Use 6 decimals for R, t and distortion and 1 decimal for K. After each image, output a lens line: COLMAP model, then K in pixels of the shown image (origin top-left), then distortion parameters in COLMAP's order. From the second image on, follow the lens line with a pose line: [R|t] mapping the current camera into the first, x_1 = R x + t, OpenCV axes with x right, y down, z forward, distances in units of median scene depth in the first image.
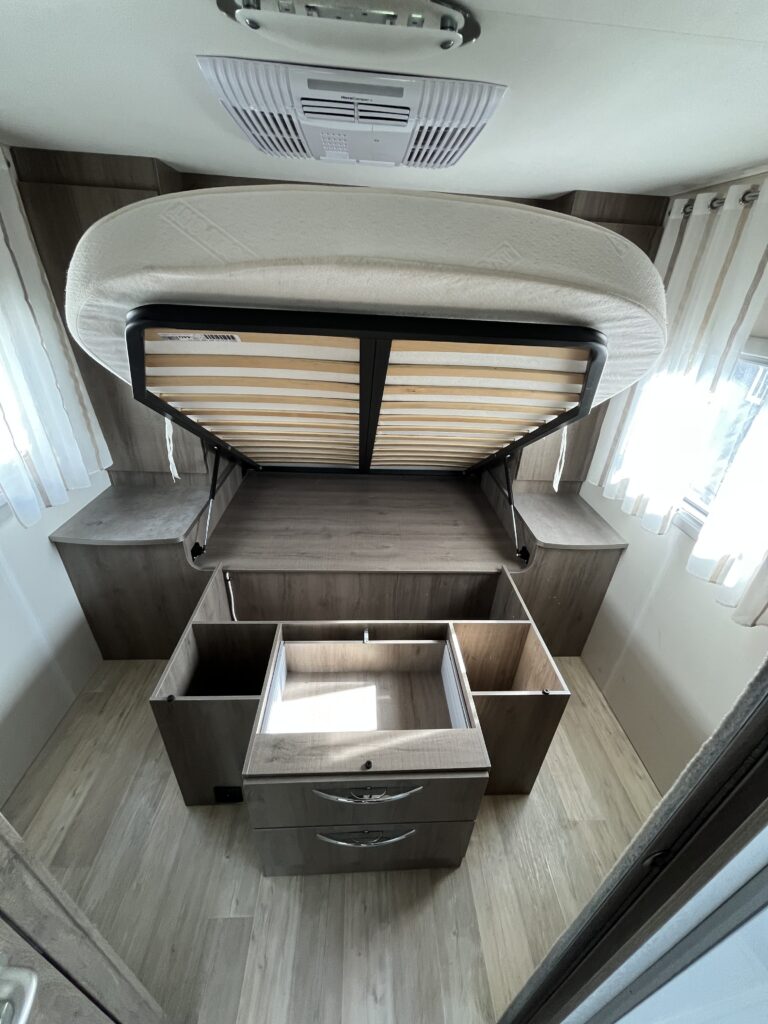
lens RADIAL K [[412.9, 0, 387.9], [0, 412.9, 512.8], [0, 0, 1]] dist [-0.003114, 0.000363]
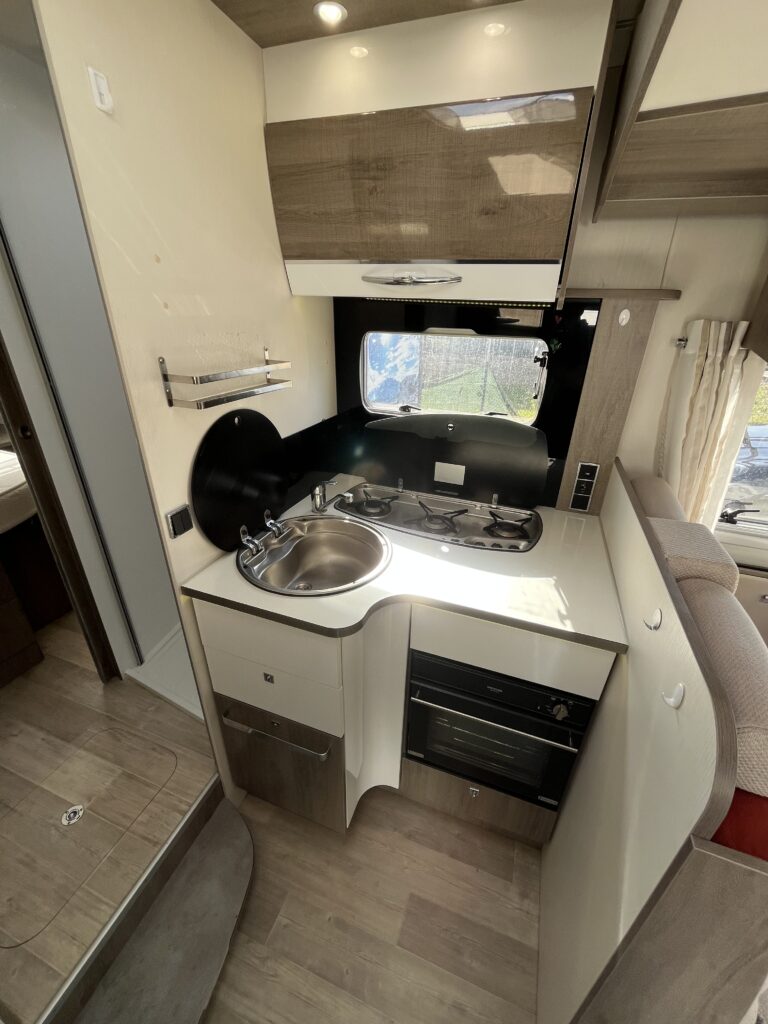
lens RADIAL K [[412.9, 0, 388.0], [0, 412.9, 512.7], [0, 0, 1]] dist [-0.003114, 0.000363]
pose [[0.392363, -0.438844, 0.808373, -0.255229], [0.451229, 0.857664, 0.246588, 0.615185], [-0.801526, 0.268010, 0.534534, -0.712371]]
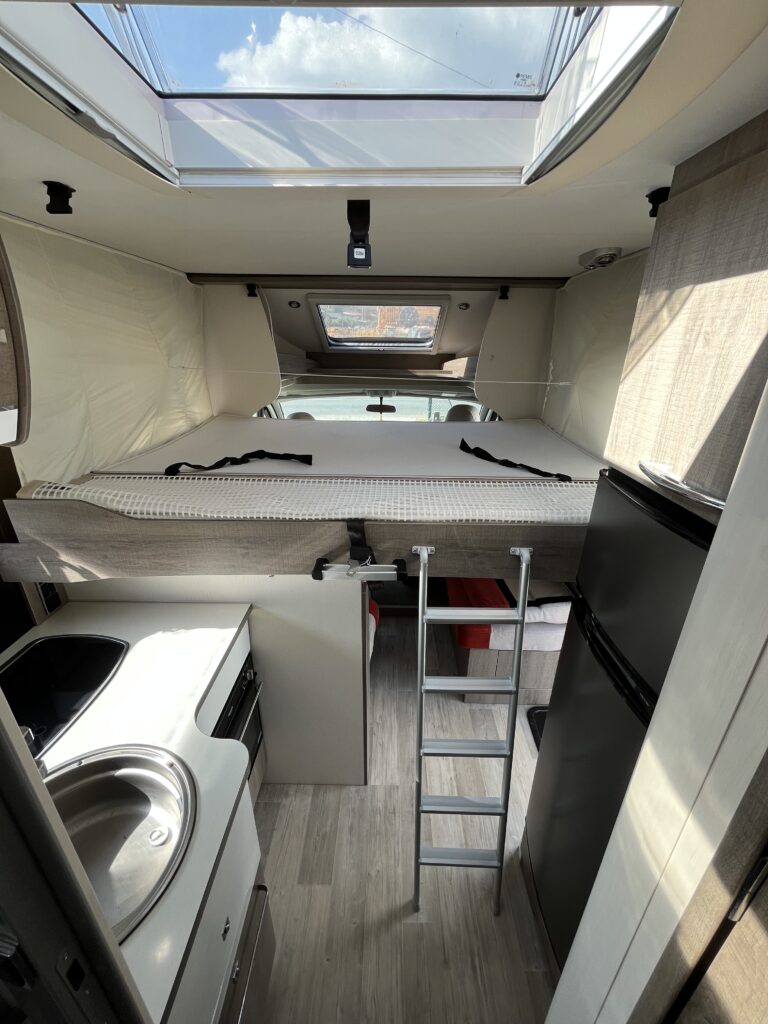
lens RADIAL K [[412.9, 0, 388.0], [0, 412.9, 512.5], [0, 0, 1]] dist [-0.003114, 0.000363]
pose [[-0.996071, -0.082536, 0.032113, -0.056020], [-0.025101, 0.610833, 0.791362, 0.075107], [-0.084931, 0.787446, -0.610504, -0.152143]]
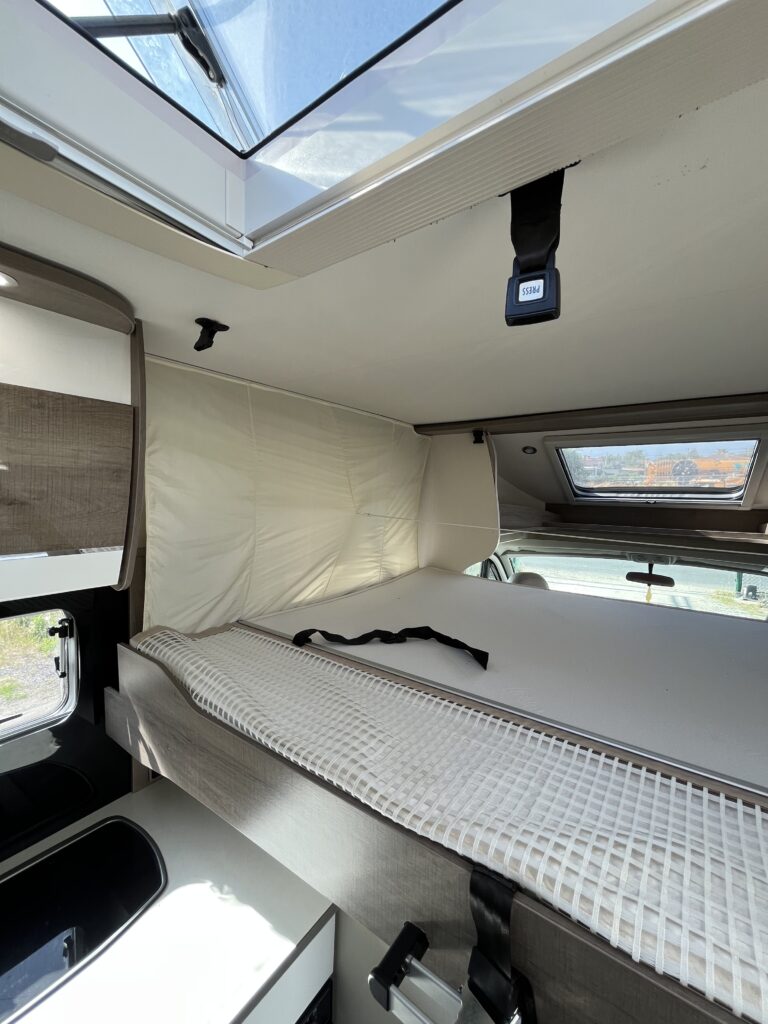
lens RADIAL K [[412.9, 0, 388.7], [0, 412.9, 513.2], [0, 0, 1]] dist [-0.003114, 0.000363]
pose [[-0.779817, -0.097652, 0.618344, -0.077938], [0.258087, 0.849756, 0.459681, 0.319959], [-0.570330, 0.518054, -0.637451, -0.542900]]
